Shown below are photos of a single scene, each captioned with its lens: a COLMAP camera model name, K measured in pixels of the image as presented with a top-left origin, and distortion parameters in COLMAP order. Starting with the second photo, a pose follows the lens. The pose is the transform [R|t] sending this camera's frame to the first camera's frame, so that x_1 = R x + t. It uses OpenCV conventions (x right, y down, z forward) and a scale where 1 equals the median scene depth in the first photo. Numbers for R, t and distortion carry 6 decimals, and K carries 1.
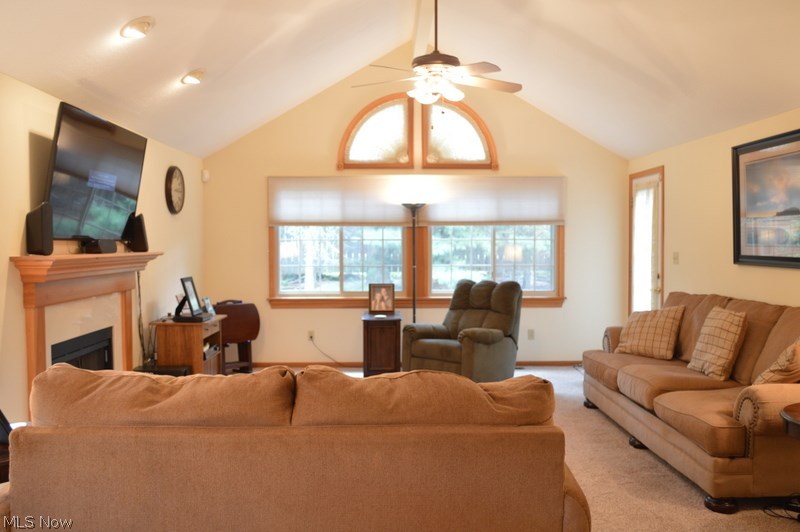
lens RADIAL K [[696.5, 0, 400.5], [0, 696.5, 259.1], [0, 0, 1]] dist [-0.026867, -0.002308]
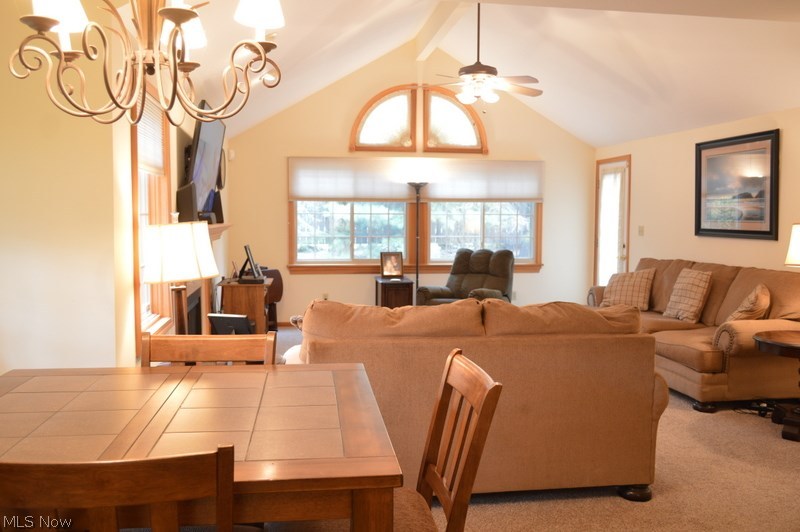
lens RADIAL K [[696.5, 0, 400.5], [0, 696.5, 259.1], [0, 0, 1]] dist [-0.026867, -0.002308]
pose [[0.991999, 0.000051, 0.126249, -0.169597], [-0.004773, 0.999300, 0.037098, 0.004381], [-0.126158, -0.037404, 0.991305, -0.155726]]
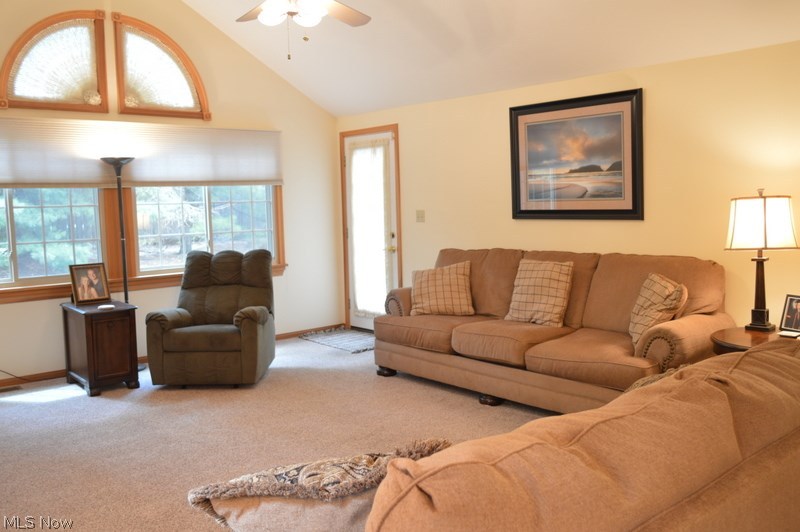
lens RADIAL K [[696.5, 0, 400.5], [0, 696.5, 259.1], [0, 0, 1]] dist [-0.026867, -0.002308]
pose [[0.767481, -0.070654, 0.637166, -0.262698], [0.039273, 0.997223, 0.063274, -0.004233], [-0.639867, -0.023538, 0.768125, 0.220966]]
